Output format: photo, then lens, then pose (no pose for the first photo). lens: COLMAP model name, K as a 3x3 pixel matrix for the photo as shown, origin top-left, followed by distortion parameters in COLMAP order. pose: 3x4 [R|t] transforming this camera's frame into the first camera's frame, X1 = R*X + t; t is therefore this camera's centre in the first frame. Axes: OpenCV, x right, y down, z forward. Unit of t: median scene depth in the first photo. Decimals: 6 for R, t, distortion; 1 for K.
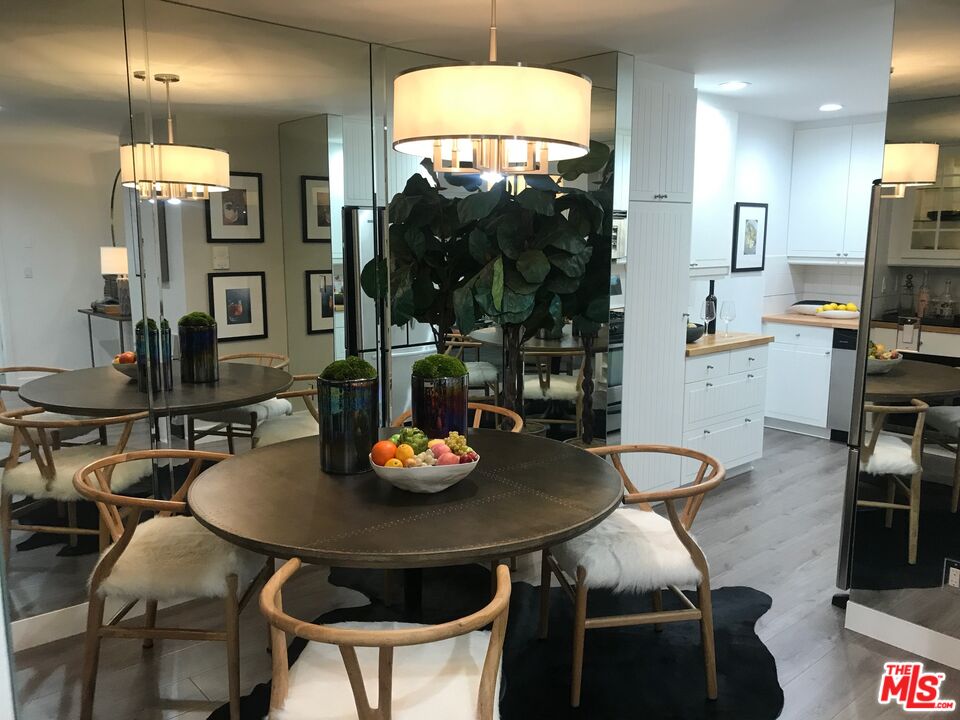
lens RADIAL K [[785.9, 0, 480.0], [0, 785.9, 360.0], [0, 0, 1]] dist [-0.005110, -0.002612]
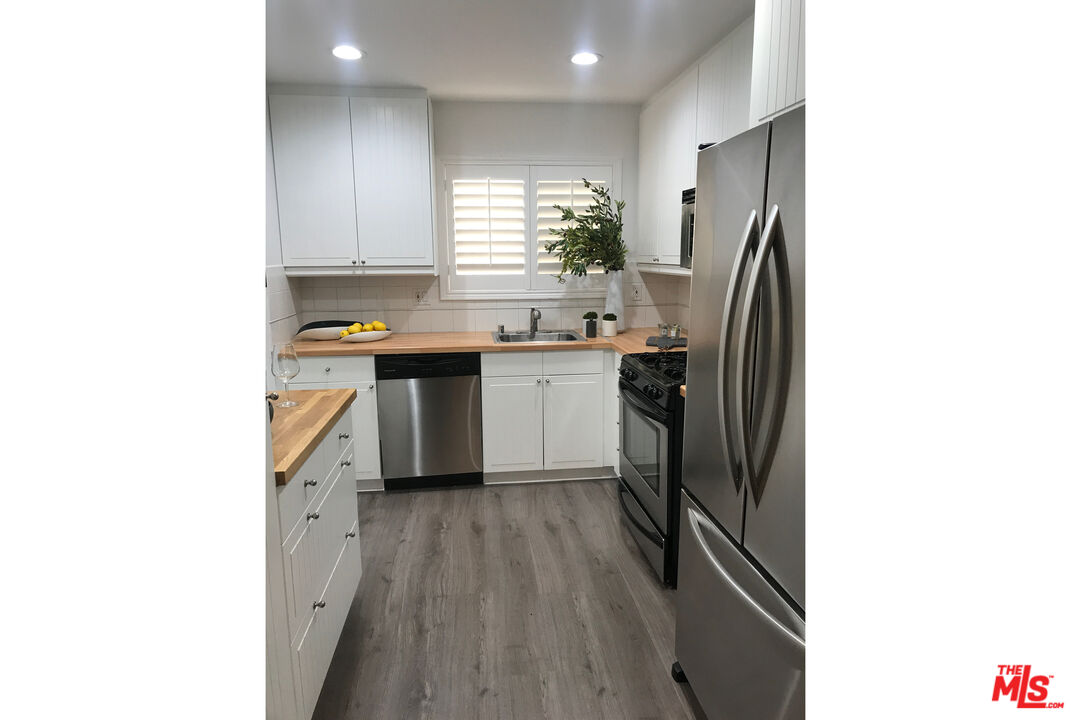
lens RADIAL K [[582.7, 0, 539.5], [0, 582.7, 353.0], [0, 0, 1]] dist [0.001837, -0.000425]
pose [[0.565547, -0.143940, 0.812058, 0.068757], [0.138871, 0.987212, 0.078271, -0.064765], [-0.812940, 0.068506, 0.578304, 0.520856]]
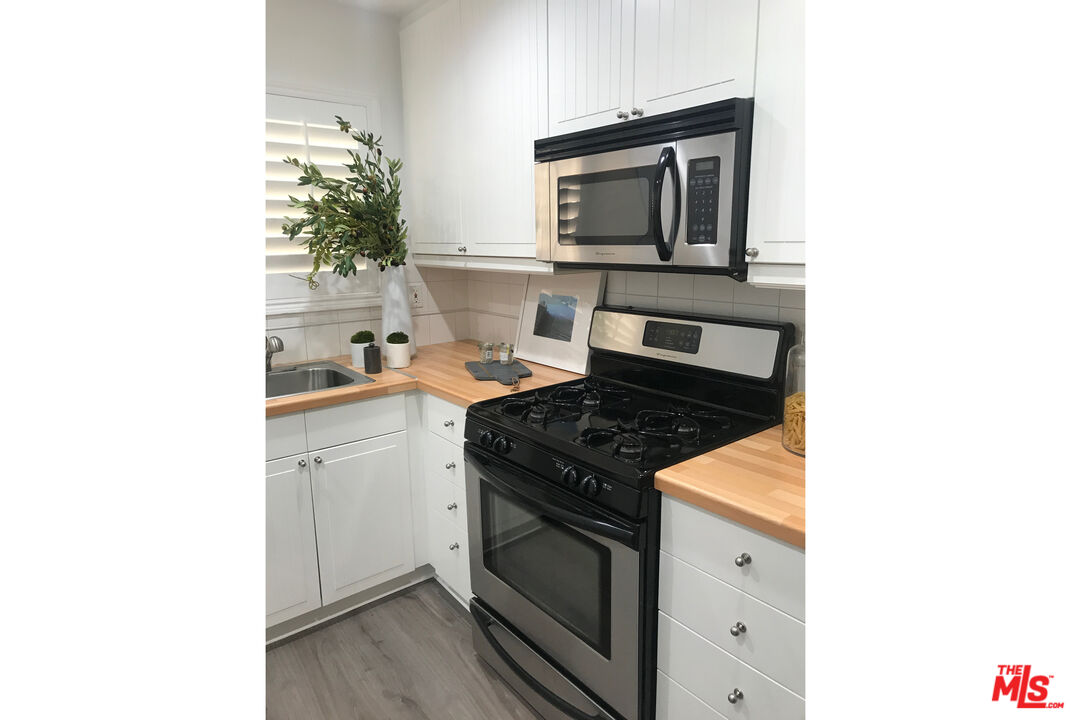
lens RADIAL K [[582.7, 0, 539.5], [0, 582.7, 353.0], [0, 0, 1]] dist [0.001837, -0.000425]
pose [[0.047587, -0.192660, 0.980111, 0.230578], [0.166728, 0.968989, 0.182378, -0.091200], [-0.984854, 0.154733, 0.078233, 0.692788]]
